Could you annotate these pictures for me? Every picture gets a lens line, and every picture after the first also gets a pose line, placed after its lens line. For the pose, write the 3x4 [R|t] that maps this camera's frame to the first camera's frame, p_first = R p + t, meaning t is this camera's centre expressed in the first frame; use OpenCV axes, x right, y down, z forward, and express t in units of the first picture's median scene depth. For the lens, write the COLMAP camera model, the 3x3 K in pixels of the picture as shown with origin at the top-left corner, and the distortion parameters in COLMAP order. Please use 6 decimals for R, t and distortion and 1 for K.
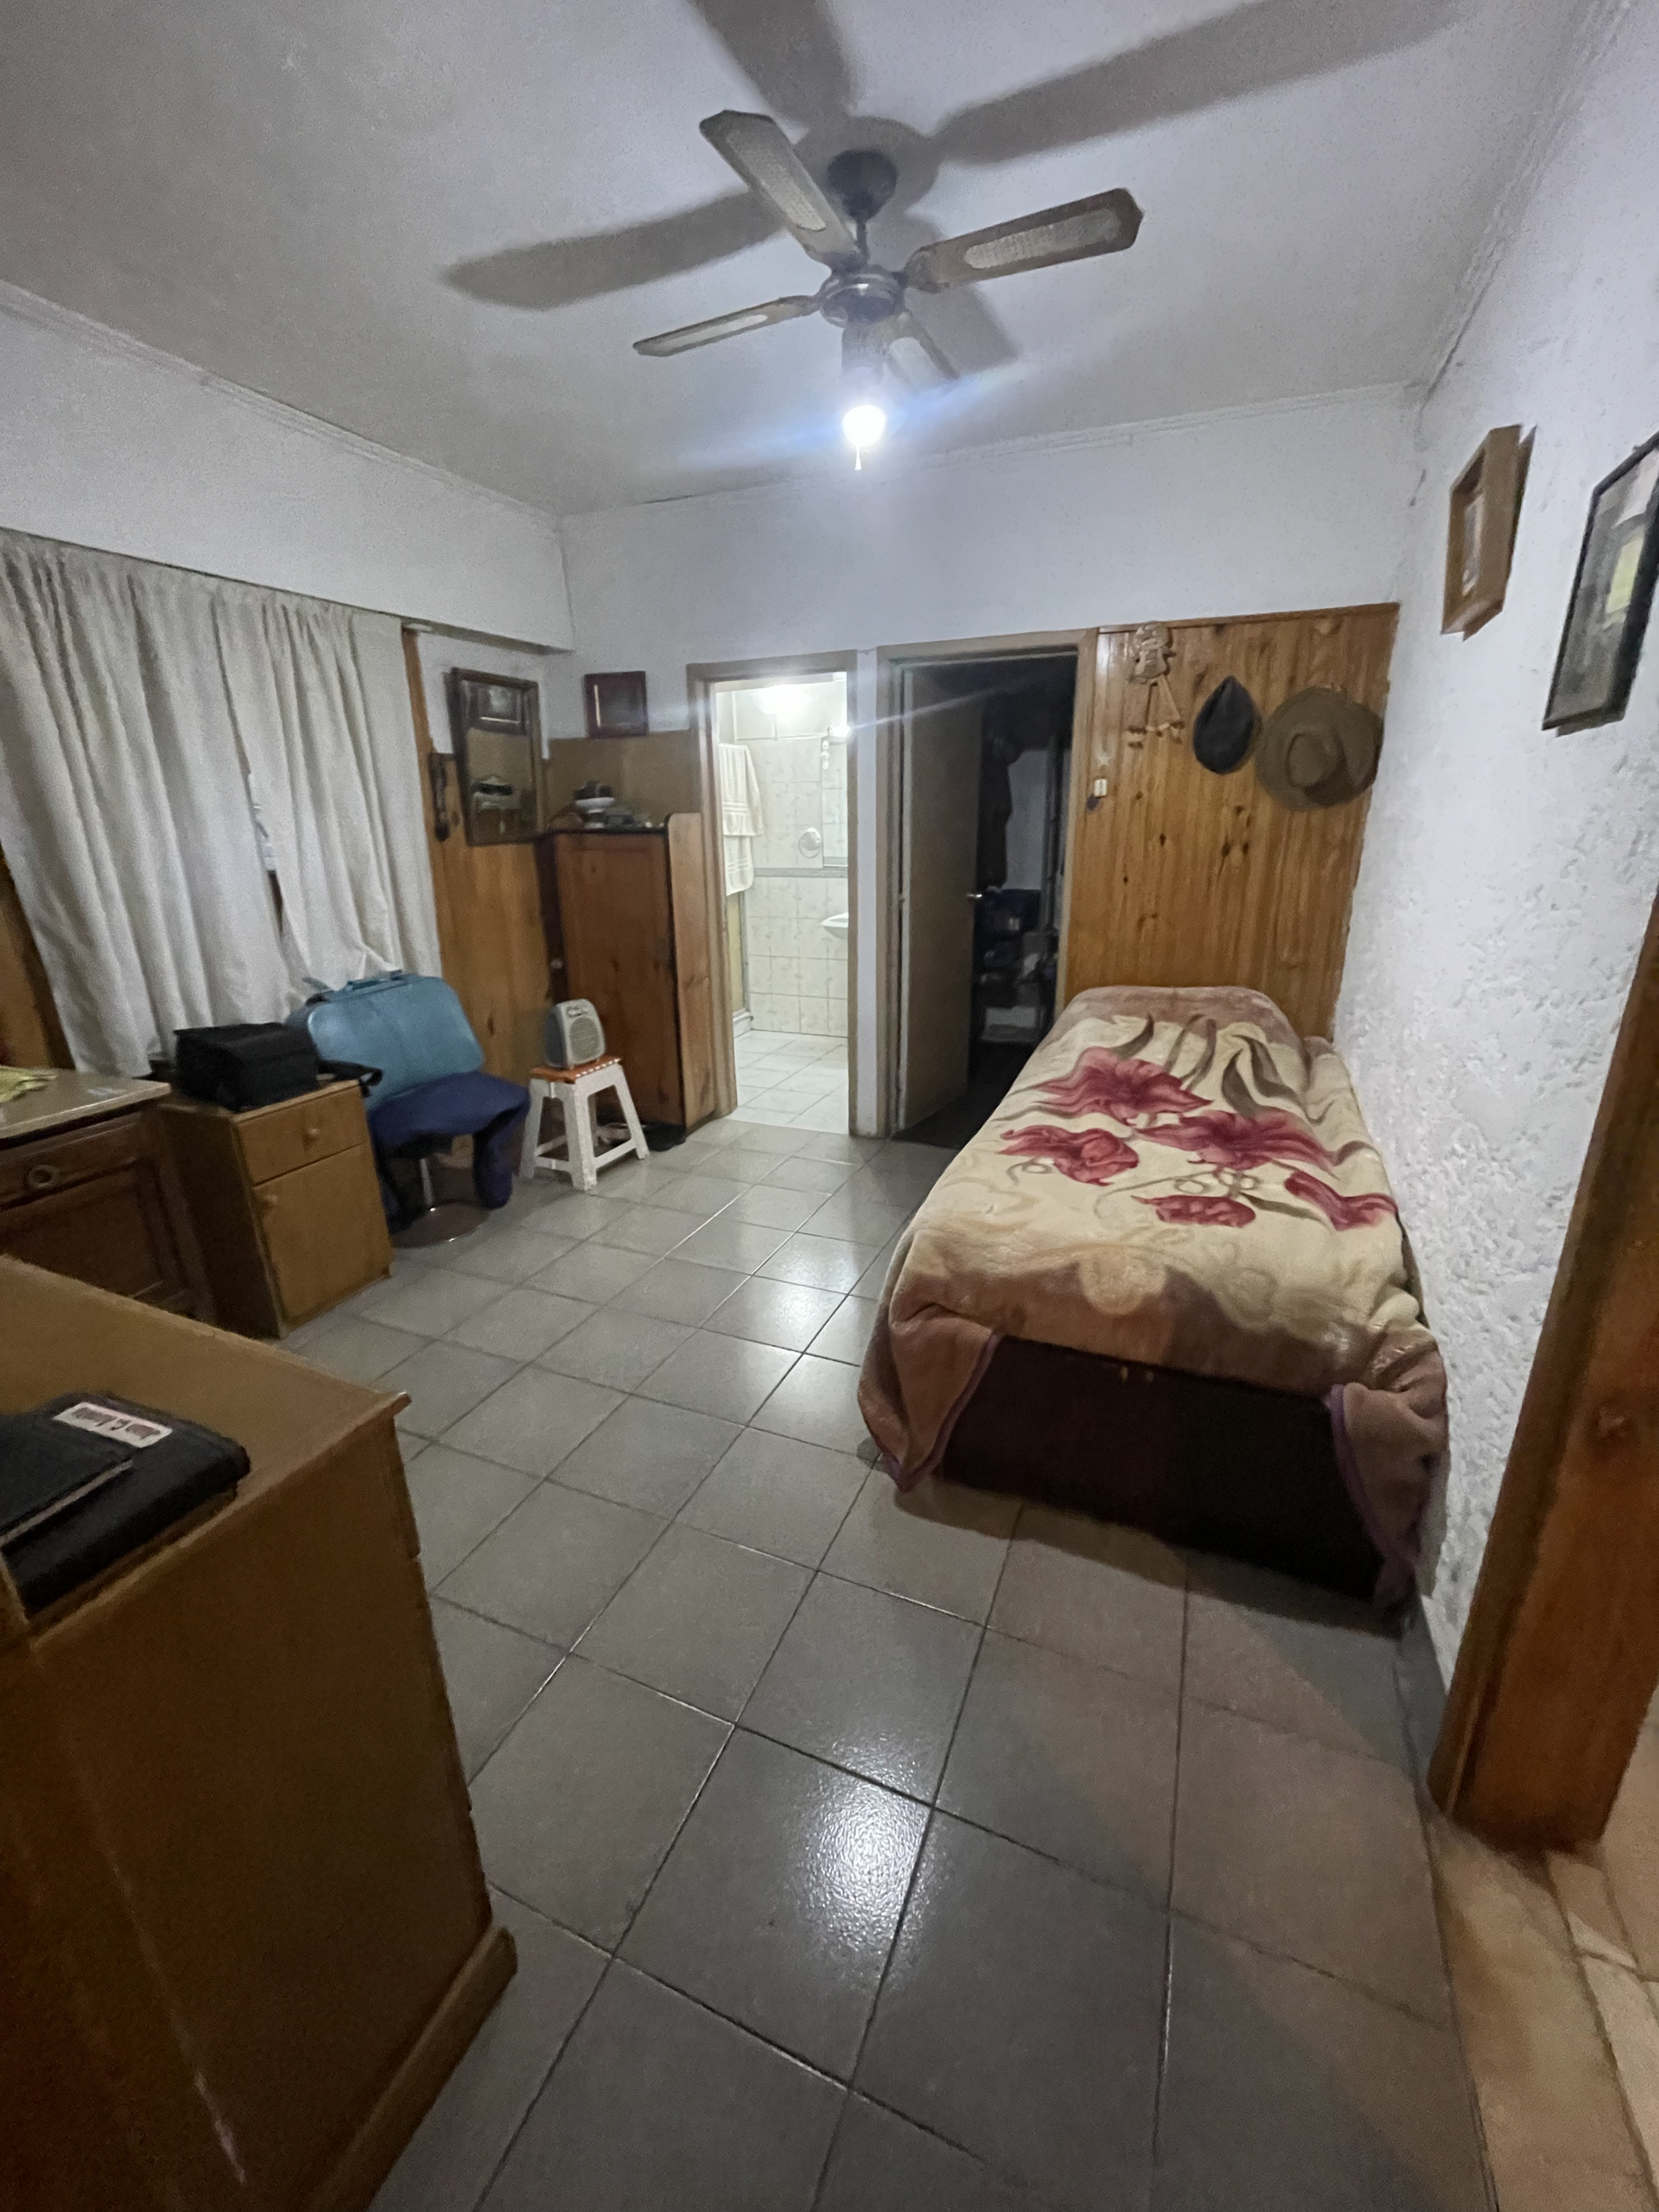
lens RADIAL K [[892.3, 0, 836.6], [0, 892.3, 1103.7], [0, 0, 1]] dist [-0.003134, -0.000160]
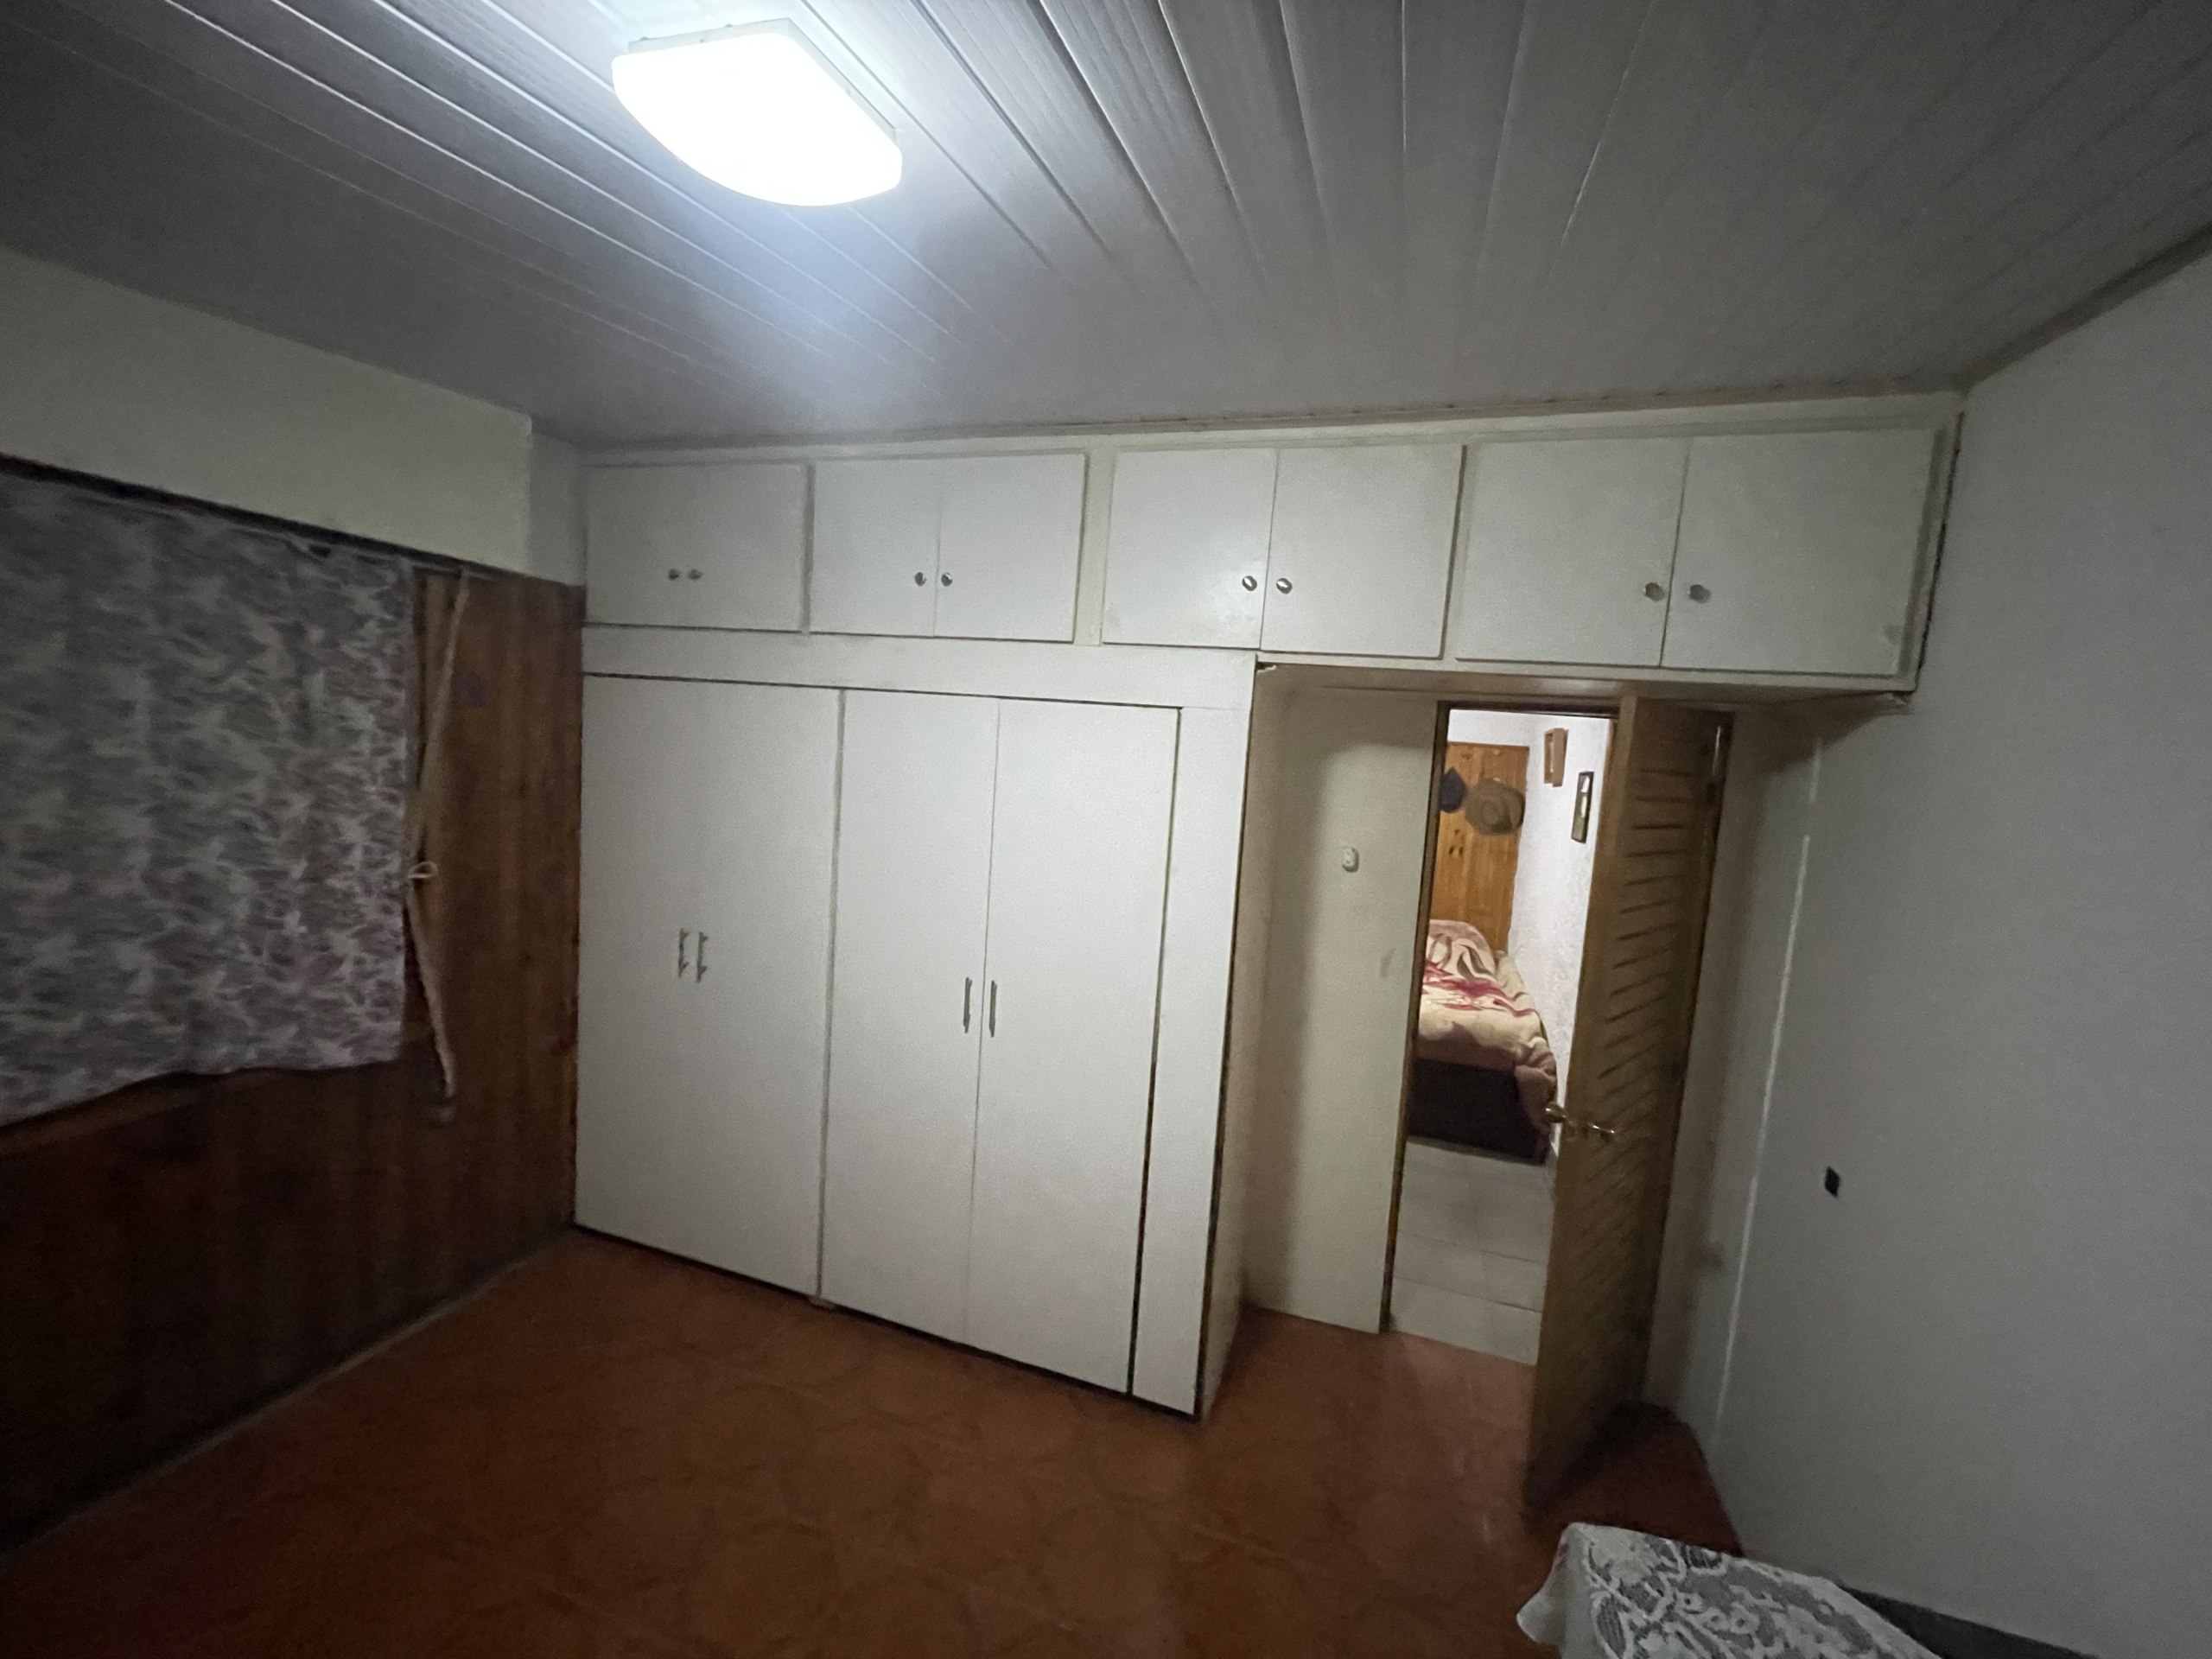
lens RADIAL K [[892.3, 0, 1104.4], [0, 892.3, 838.0], [0, 0, 1]] dist [-0.003134, -0.000160]
pose [[0.993627, 0.075883, 0.083354, -0.597582], [-0.056194, 0.974489, -0.217286, 0.191664], [-0.097716, 0.211217, 0.972543, -1.027014]]
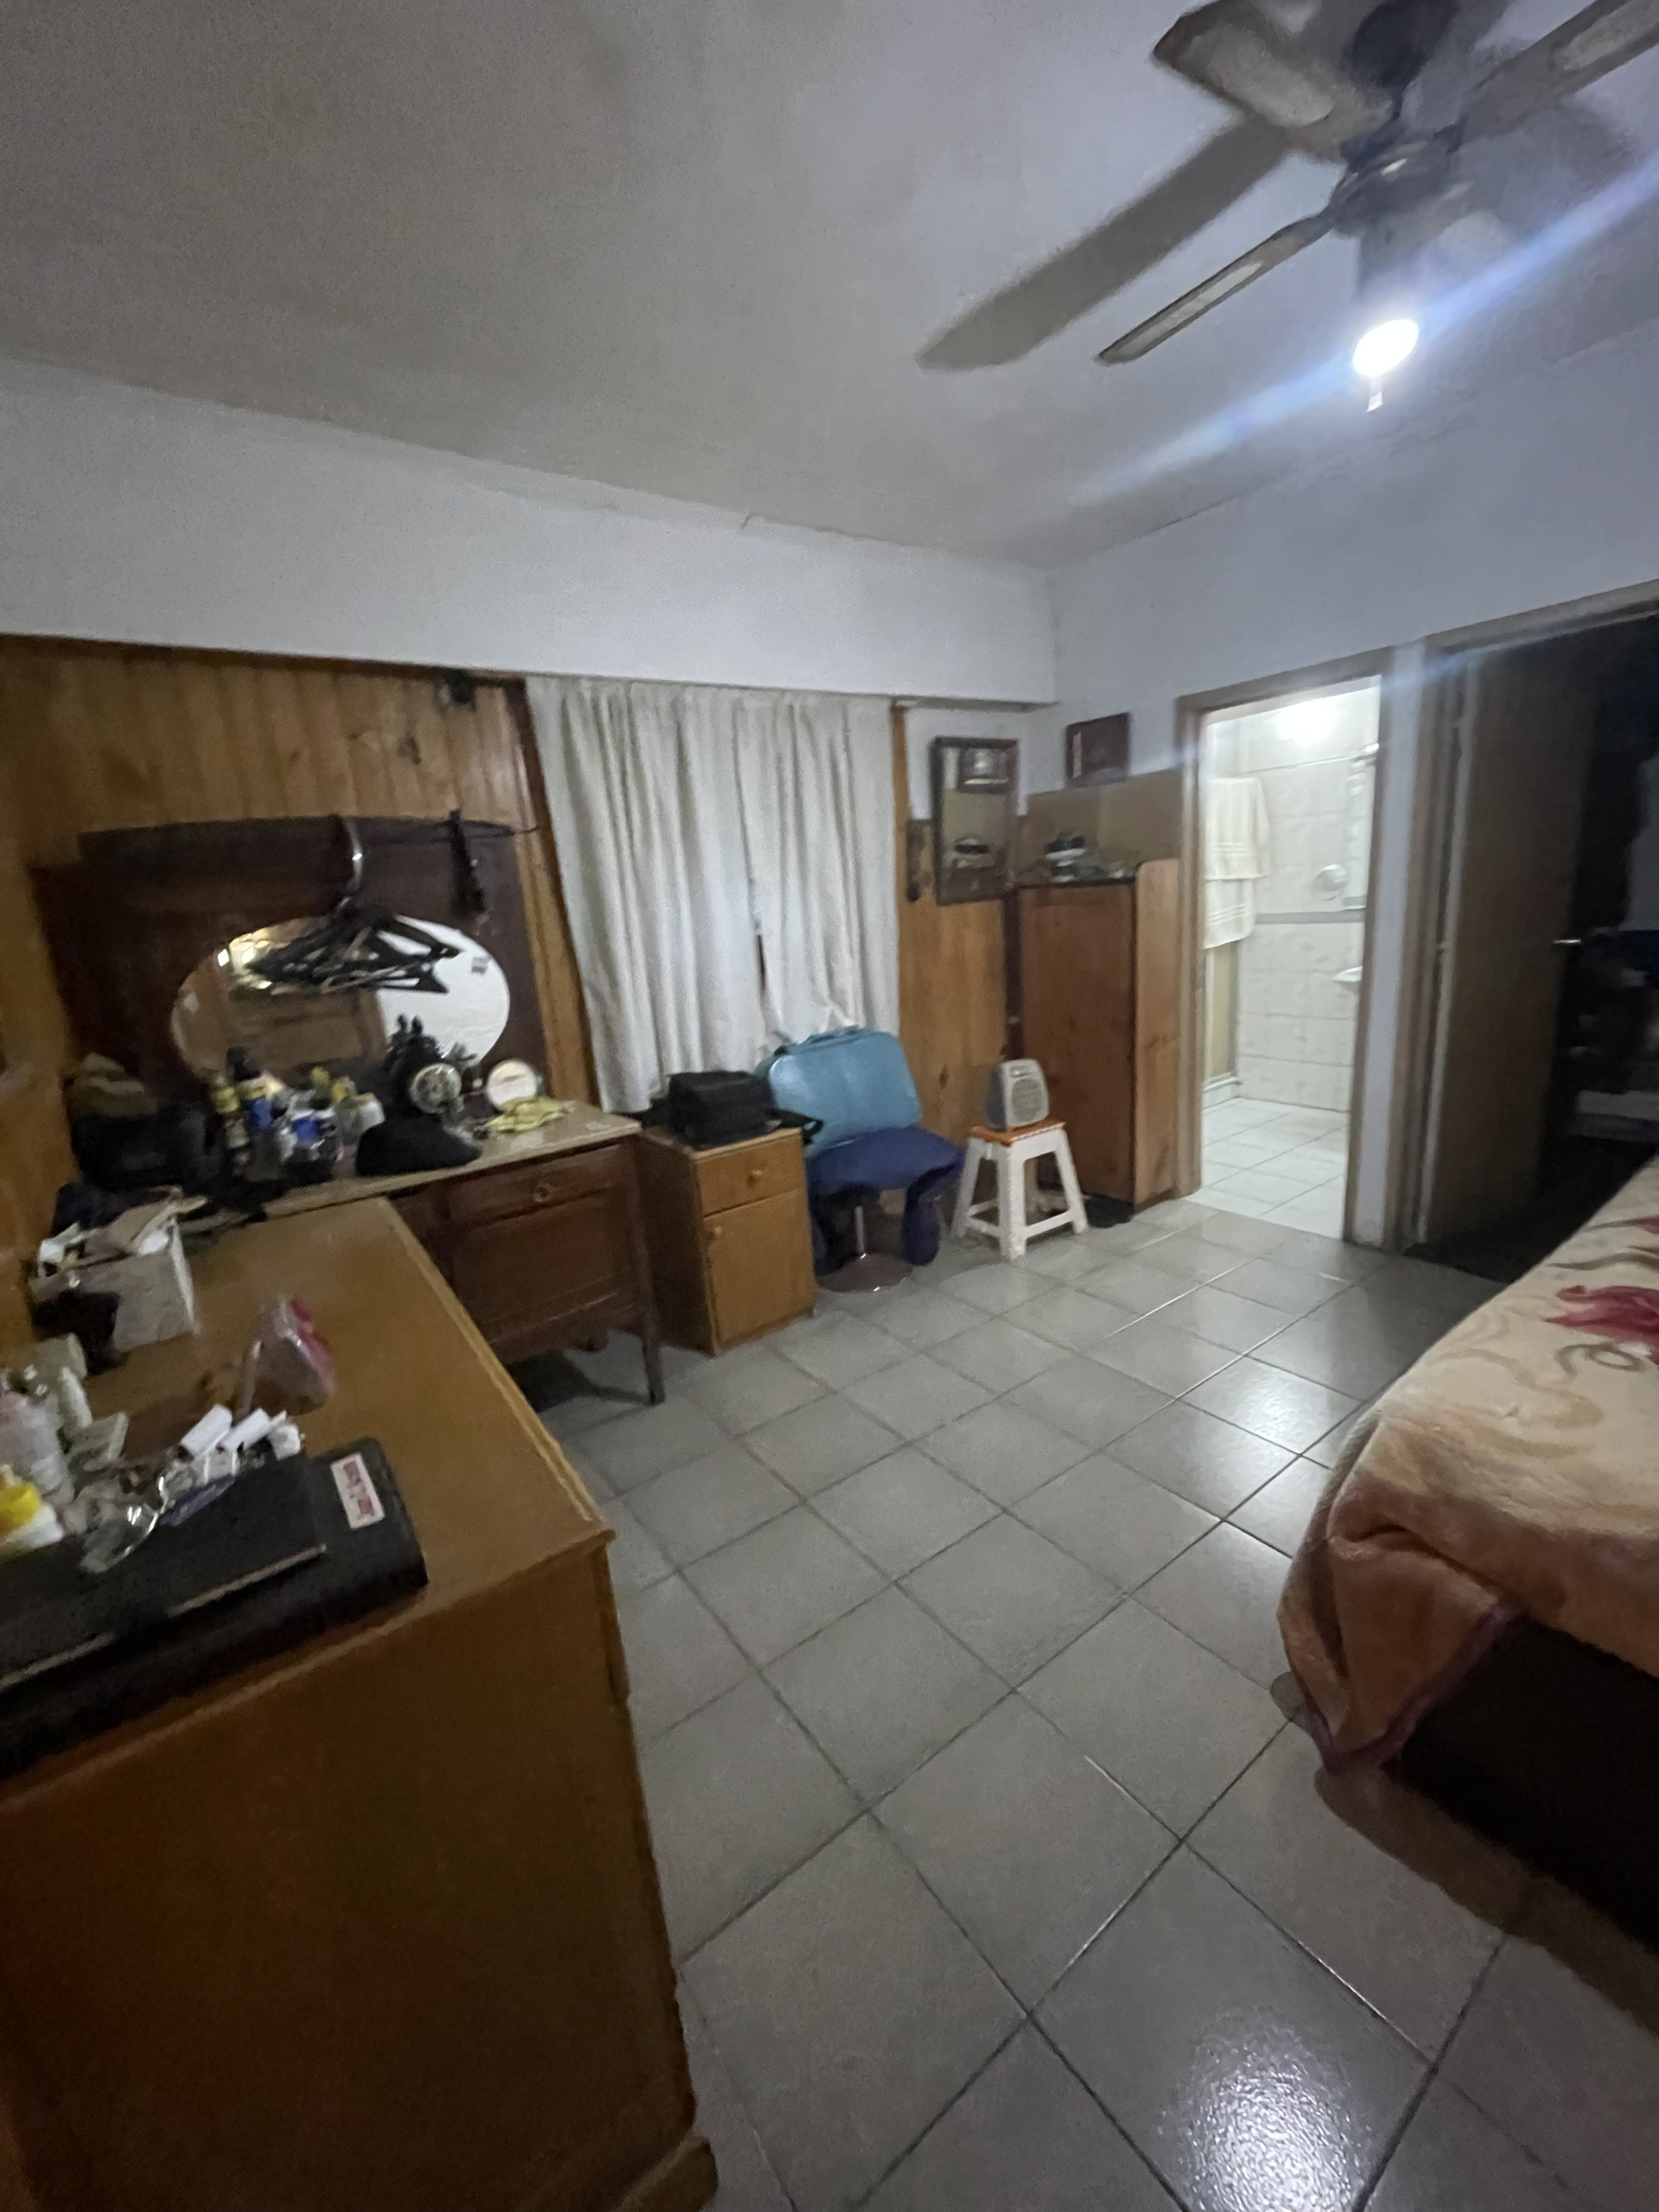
lens RADIAL K [[892.3, 0, 832.4], [0, 892.3, 1102.6], [0, 0, 1]] dist [-0.003134, -0.000160]
pose [[0.851584, 0.072279, -0.519212, 0.046259], [-0.099688, 0.994704, -0.025032, -0.032572], [0.514653, 0.073076, 0.854279, 0.098463]]
